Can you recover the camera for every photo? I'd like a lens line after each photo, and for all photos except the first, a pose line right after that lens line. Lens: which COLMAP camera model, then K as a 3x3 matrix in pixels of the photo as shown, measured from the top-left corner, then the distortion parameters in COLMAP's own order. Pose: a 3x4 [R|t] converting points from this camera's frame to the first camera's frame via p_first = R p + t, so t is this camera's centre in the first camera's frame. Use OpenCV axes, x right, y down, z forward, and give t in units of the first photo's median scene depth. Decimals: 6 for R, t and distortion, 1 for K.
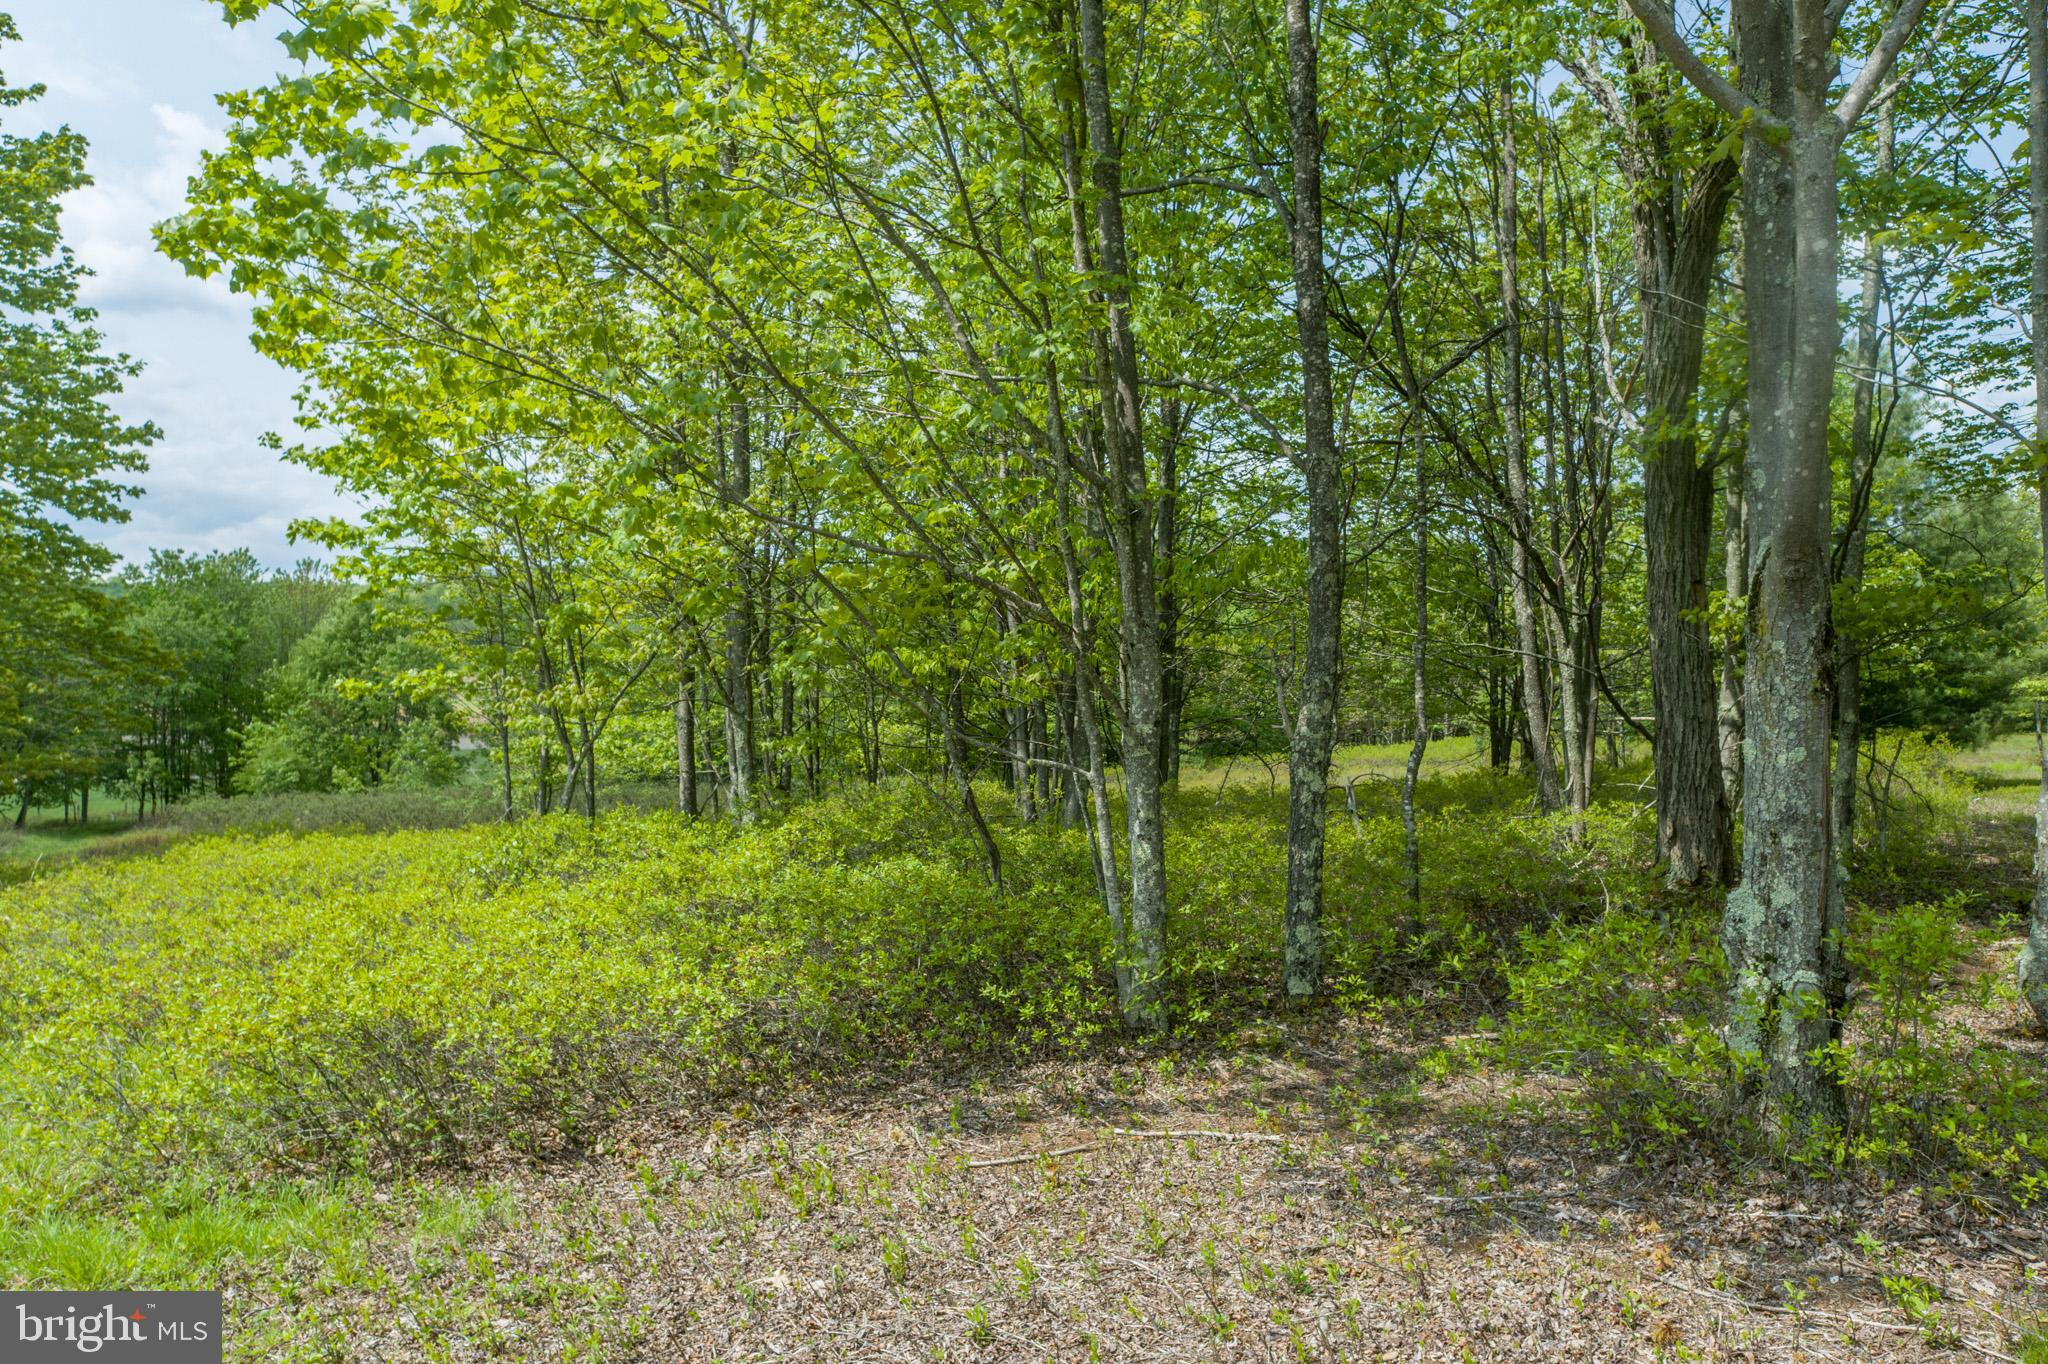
lens RADIAL K [[1392.5, 0, 1024.0], [0, 1392.5, 682.0], [0, 0, 1]] dist [0.003031, 0.006329]
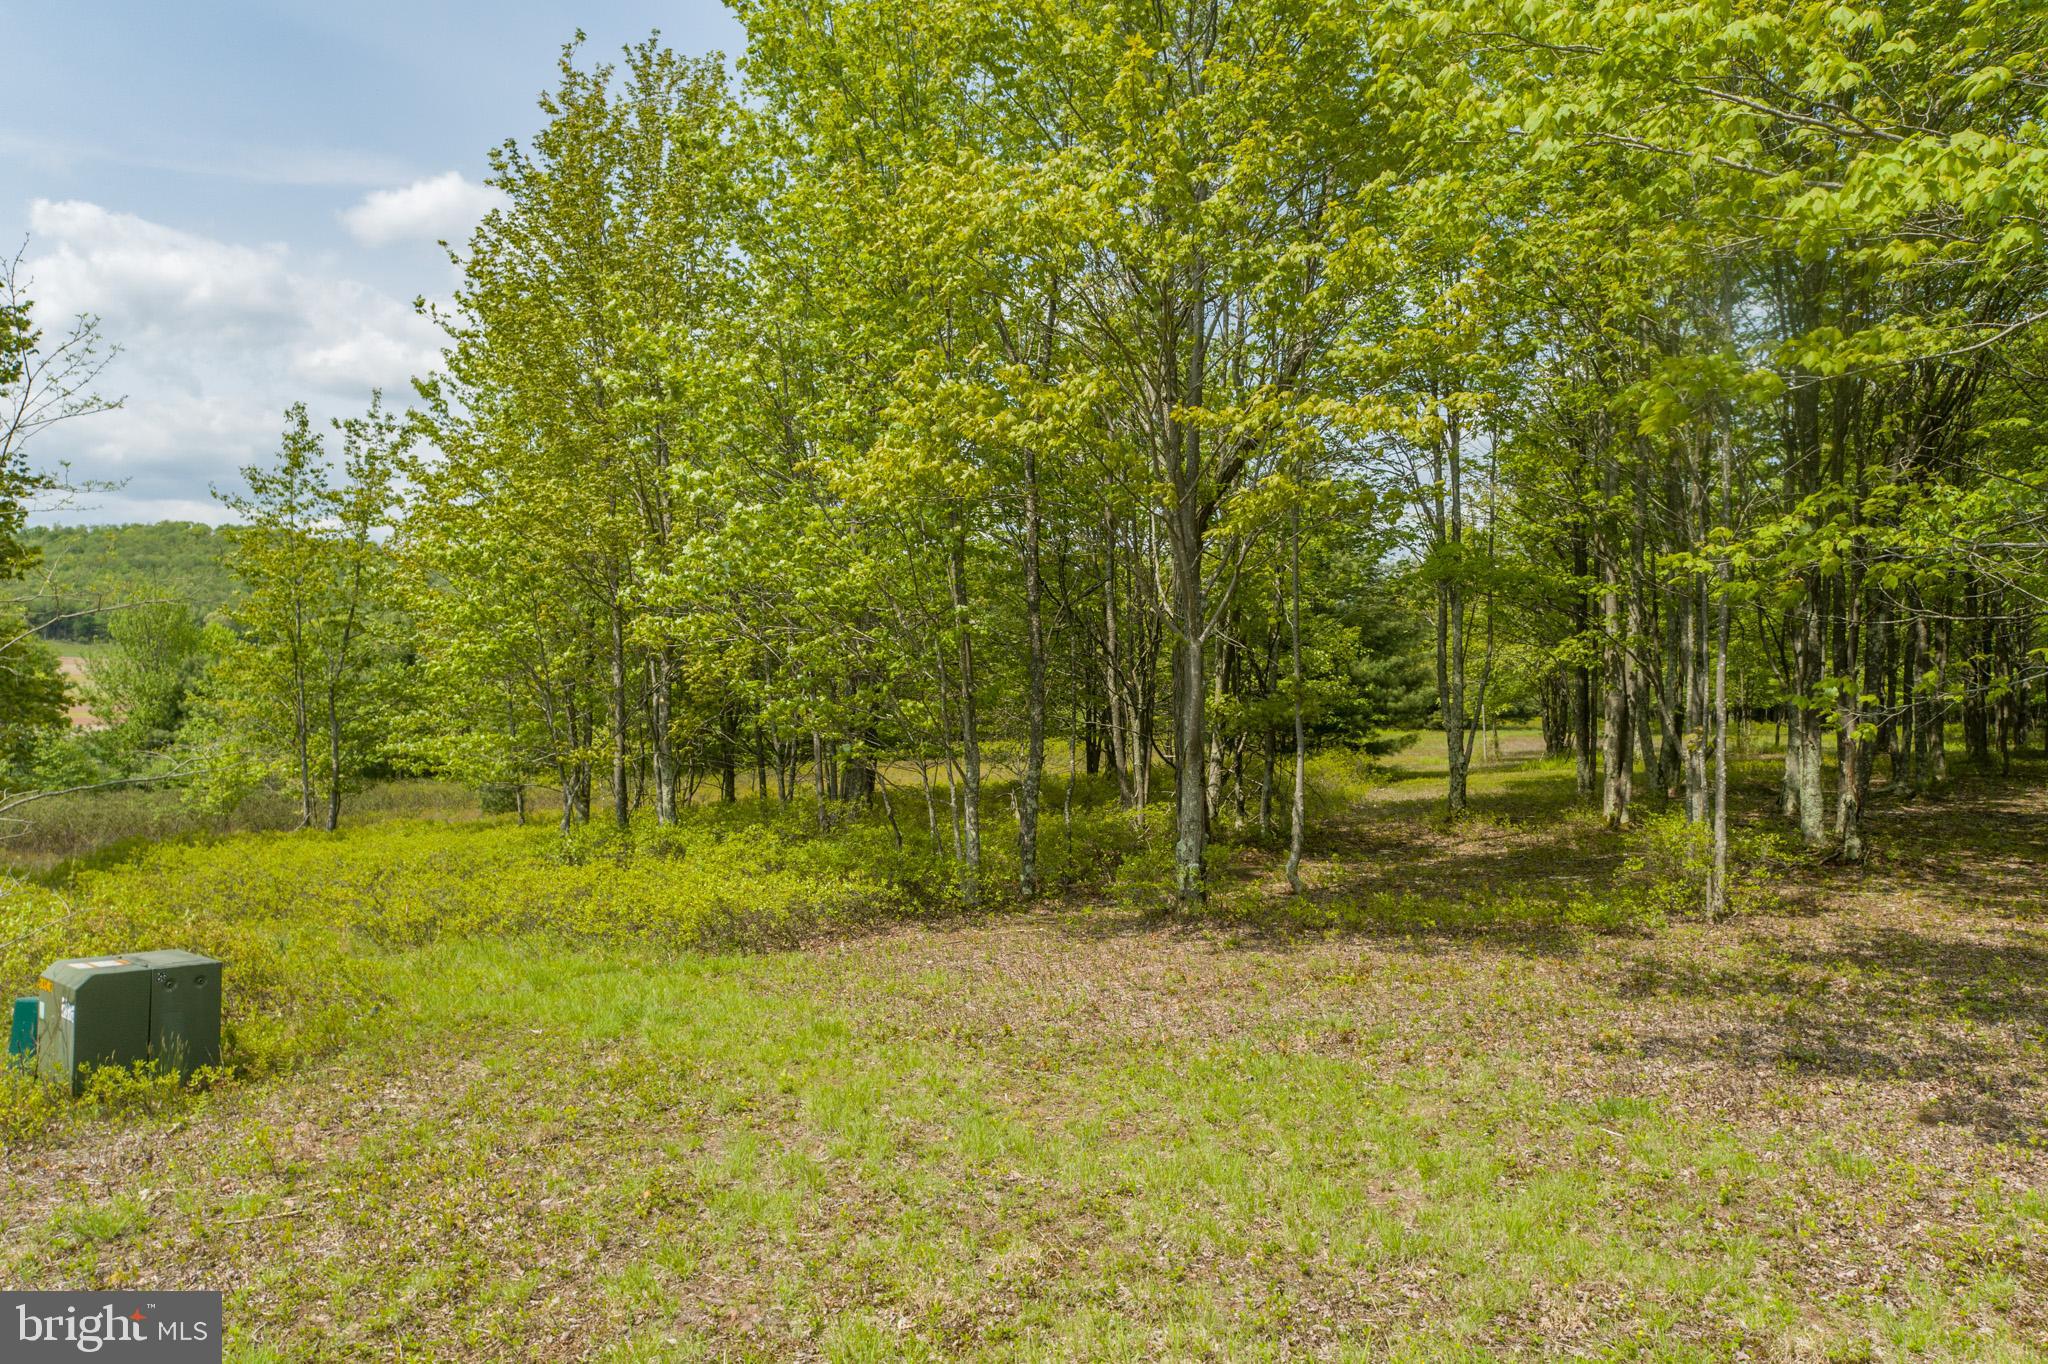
lens RADIAL K [[1392.5, 0, 1024.0], [0, 1392.5, 682.0], [0, 0, 1]] dist [0.003031, 0.006329]
pose [[0.958087, 0.008414, 0.286353, -0.206653], [-0.011576, 0.999889, 0.009349, -0.066763], [-0.286243, -0.012272, 0.958078, -0.532578]]
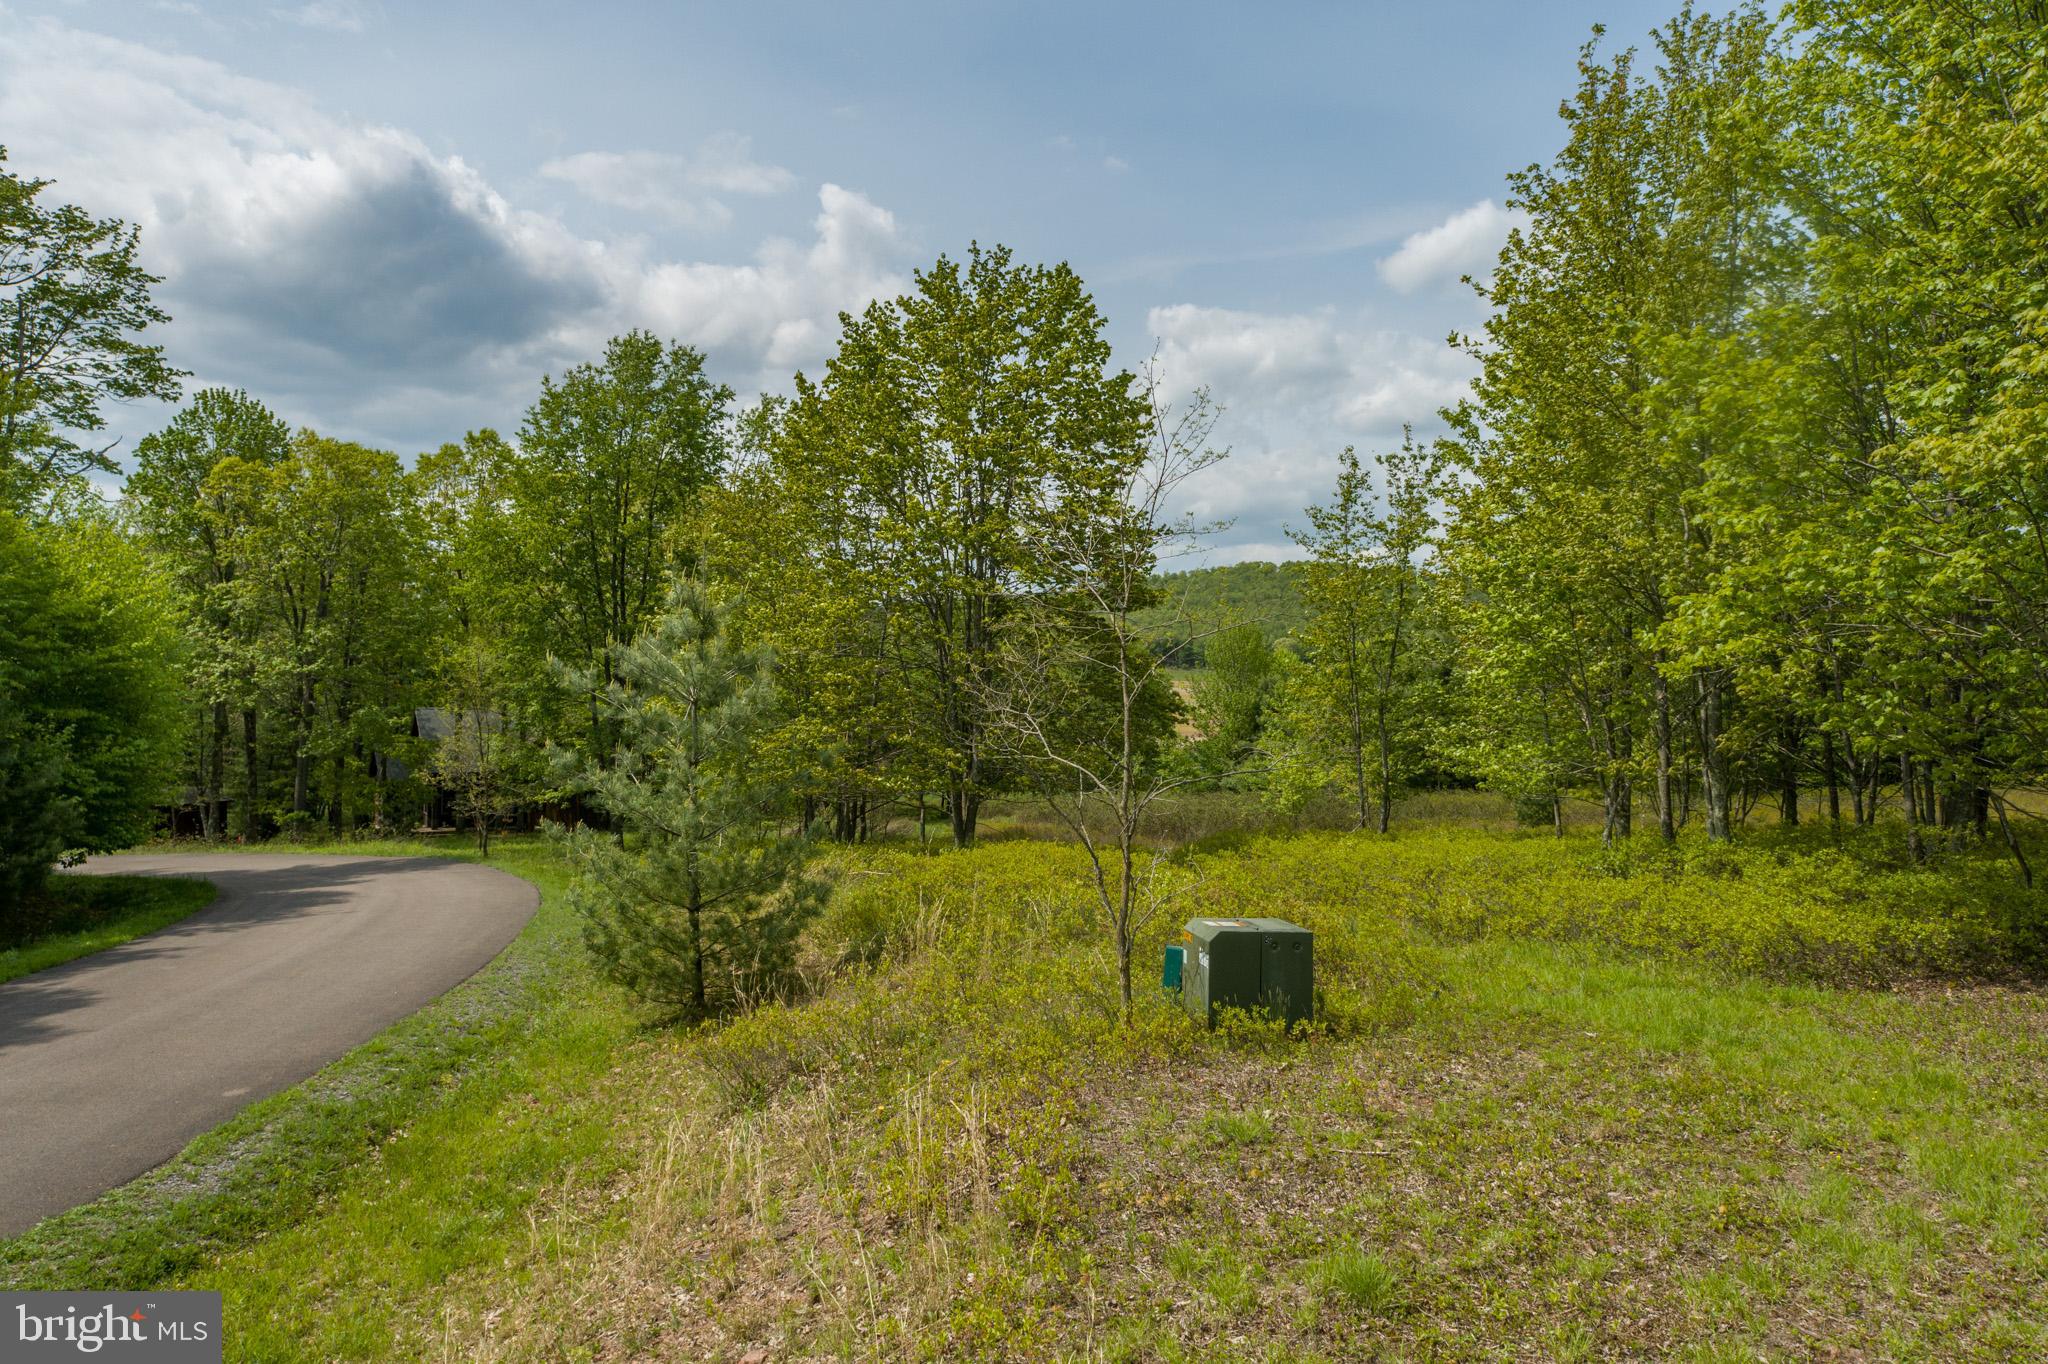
lens RADIAL K [[1392.5, 0, 1024.0], [0, 1392.5, 682.0], [0, 0, 1]] dist [0.003031, 0.006329]
pose [[0.913963, -0.009977, -0.405675, -0.215216], [0.010446, 0.999945, -0.001059, -0.060531], [0.405664, -0.003270, 0.914017, -0.556855]]
